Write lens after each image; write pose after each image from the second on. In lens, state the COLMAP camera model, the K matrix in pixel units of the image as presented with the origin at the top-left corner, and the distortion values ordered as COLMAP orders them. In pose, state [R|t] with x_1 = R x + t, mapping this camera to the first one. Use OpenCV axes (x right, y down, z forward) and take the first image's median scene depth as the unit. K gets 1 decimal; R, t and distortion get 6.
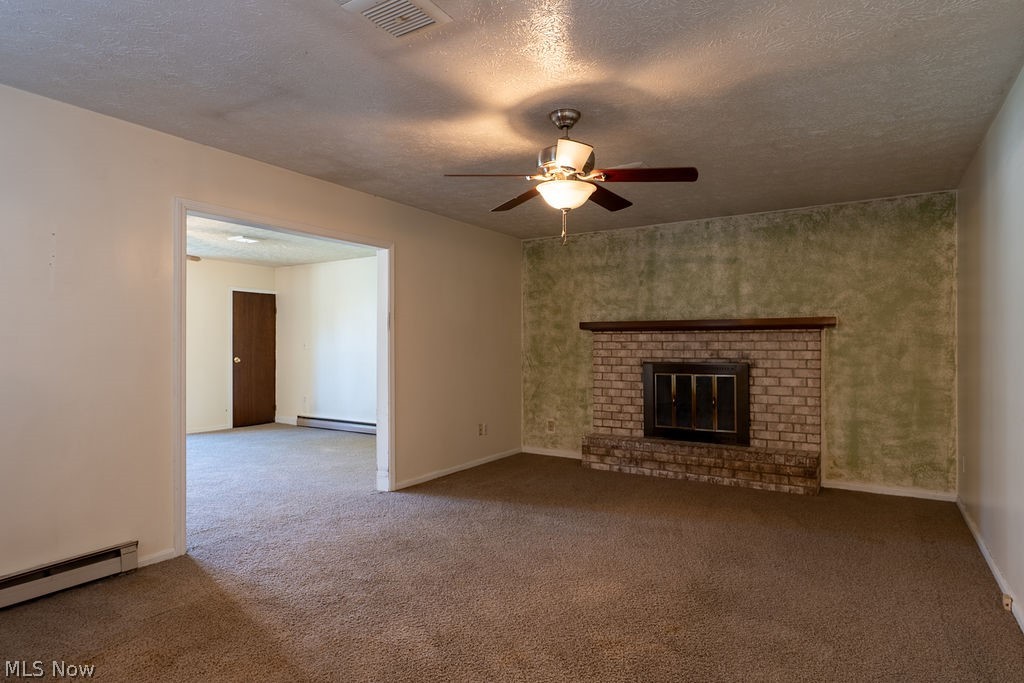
lens RADIAL K [[572.6, 0, 504.0], [0, 572.6, 341.2], [0, 0, 1]] dist [0.000530, -0.002432]
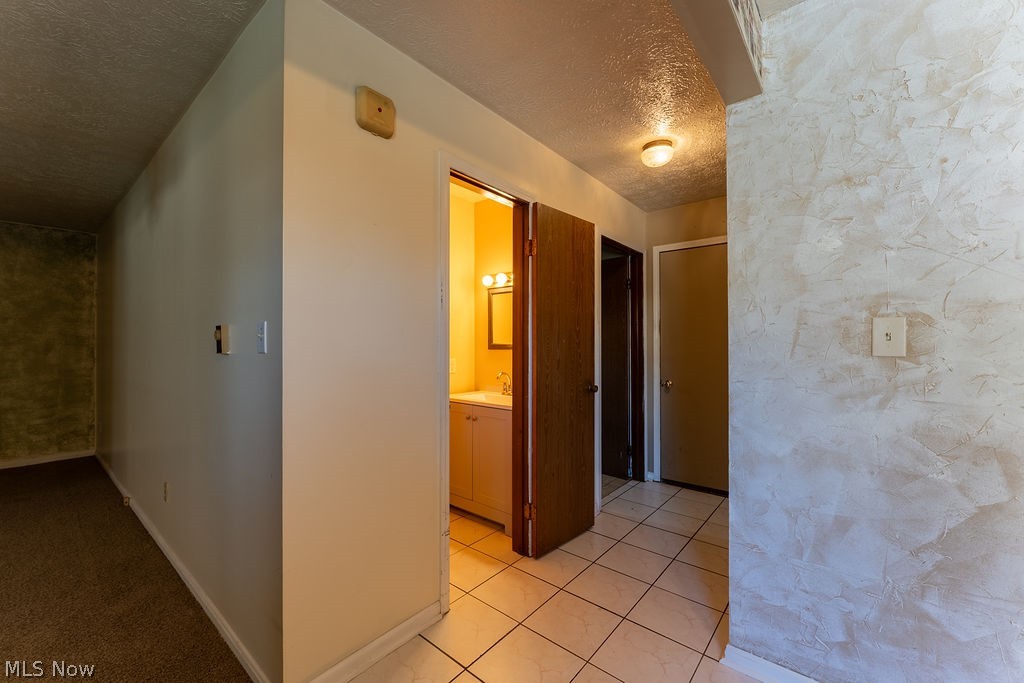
lens RADIAL K [[412.6, 0, 511.4], [0, 412.6, 343.0], [0, 0, 1]] dist [-0.003036, -0.000066]
pose [[0.118930, 0.000130, 0.992903, -0.089333], [-0.007182, 0.999974, 0.000729, -0.003646], [-0.992877, -0.007217, 0.118928, -0.130633]]
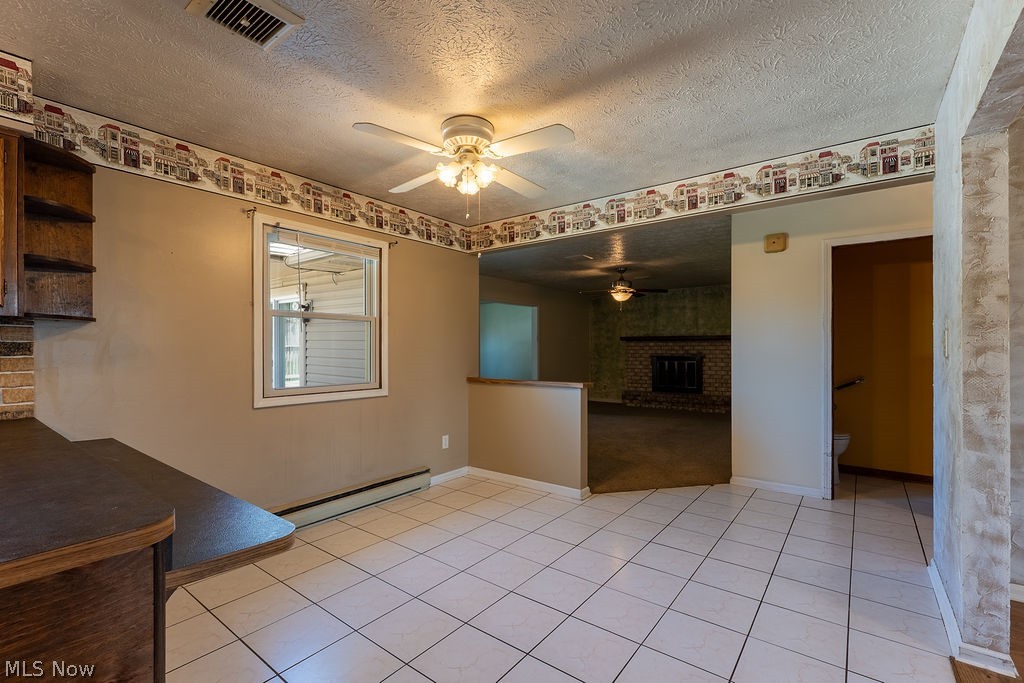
lens RADIAL K [[458.9, 0, 493.8], [0, 458.9, 345.9], [0, 0, 1]] dist [0.025749, -0.000865]
pose [[0.994945, -0.000303, -0.100422, -0.196043], [0.000122, 0.999998, -0.001810, 0.003450], [0.100422, 0.001788, 0.994943, -0.882174]]
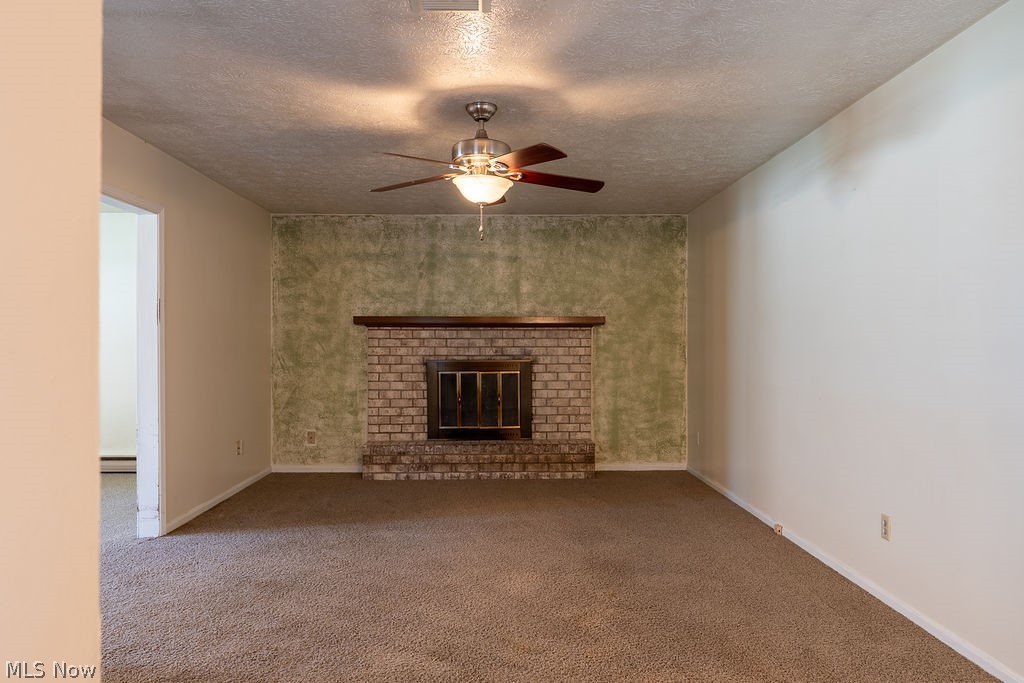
lens RADIAL K [[682.6, 0, 500.7], [0, 682.6, 341.0], [0, 0, 1]] dist [0.000637, 0.000585]
pose [[0.832732, 0.000375, 0.553677, -0.322776], [-0.003063, 0.999988, 0.003930, 0.000139], [-0.553668, -0.004969, 0.832722, 0.004450]]
